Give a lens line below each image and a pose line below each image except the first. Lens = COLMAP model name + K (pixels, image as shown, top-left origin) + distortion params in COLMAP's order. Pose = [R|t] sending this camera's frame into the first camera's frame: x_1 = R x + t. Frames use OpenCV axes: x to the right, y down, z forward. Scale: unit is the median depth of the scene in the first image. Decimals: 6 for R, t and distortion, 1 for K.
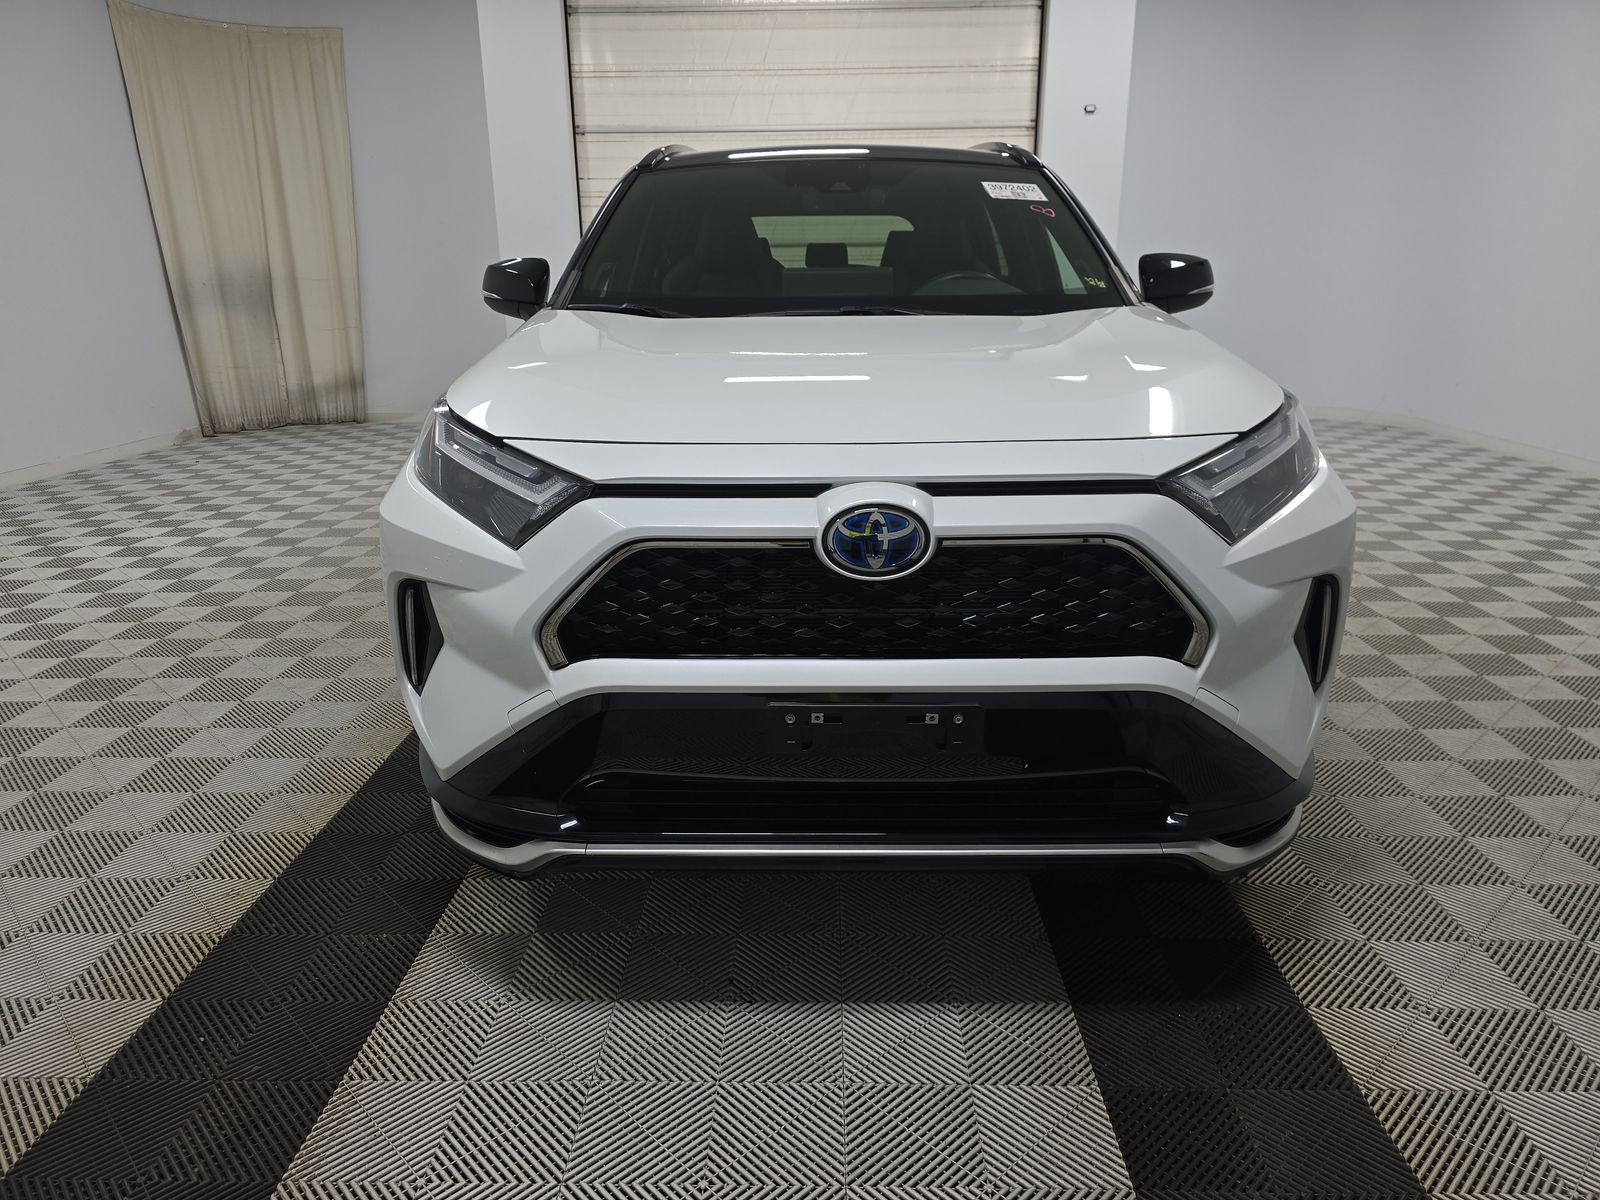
lens RADIAL K [[1083.9, 0, 787.7], [0, 1083.9, 586.9], [0, 0, 1]] dist [0.037990, -0.020747]
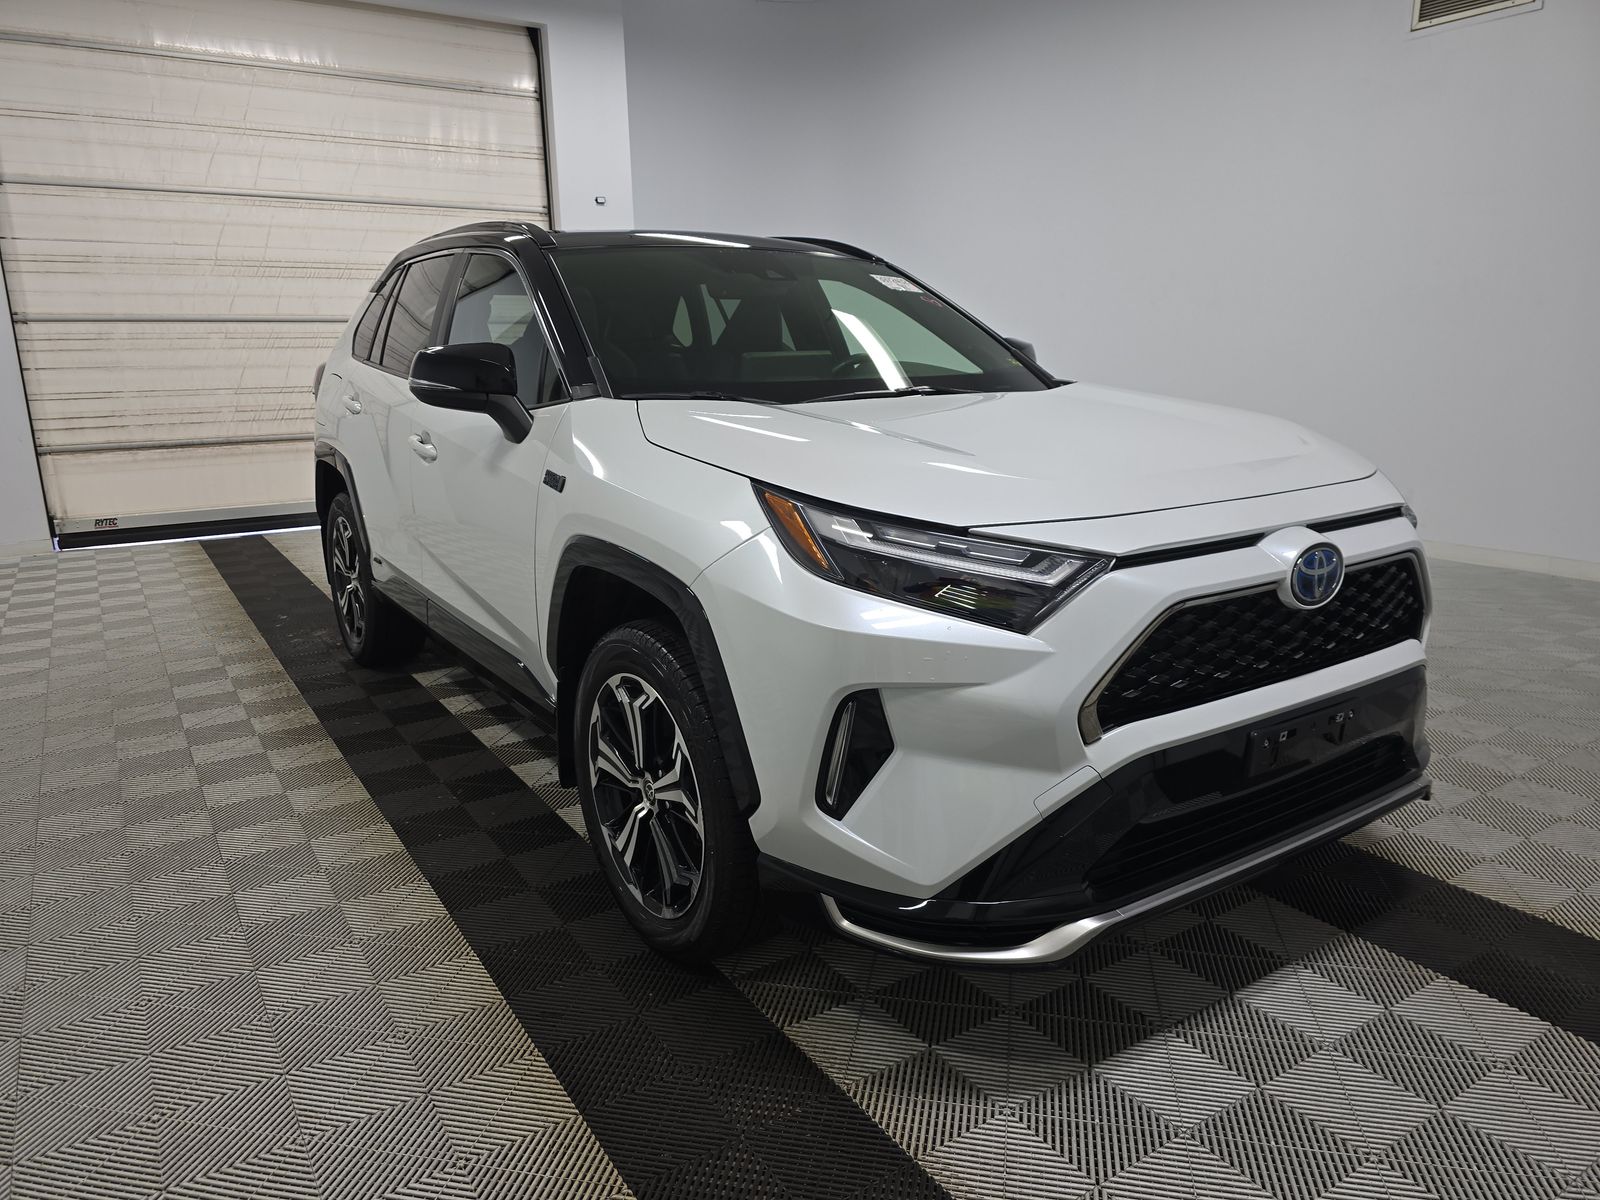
lens RADIAL K [[1083.9, 0, 801.5], [0, 1083.9, 590.0], [0, 0, 1]] dist [0.037990, -0.020747]
pose [[0.821478, -0.131058, 0.554976, -0.917262], [0.166881, 0.985875, -0.014203, -0.090130], [-0.545275, 0.104283, 0.831745, 0.271695]]
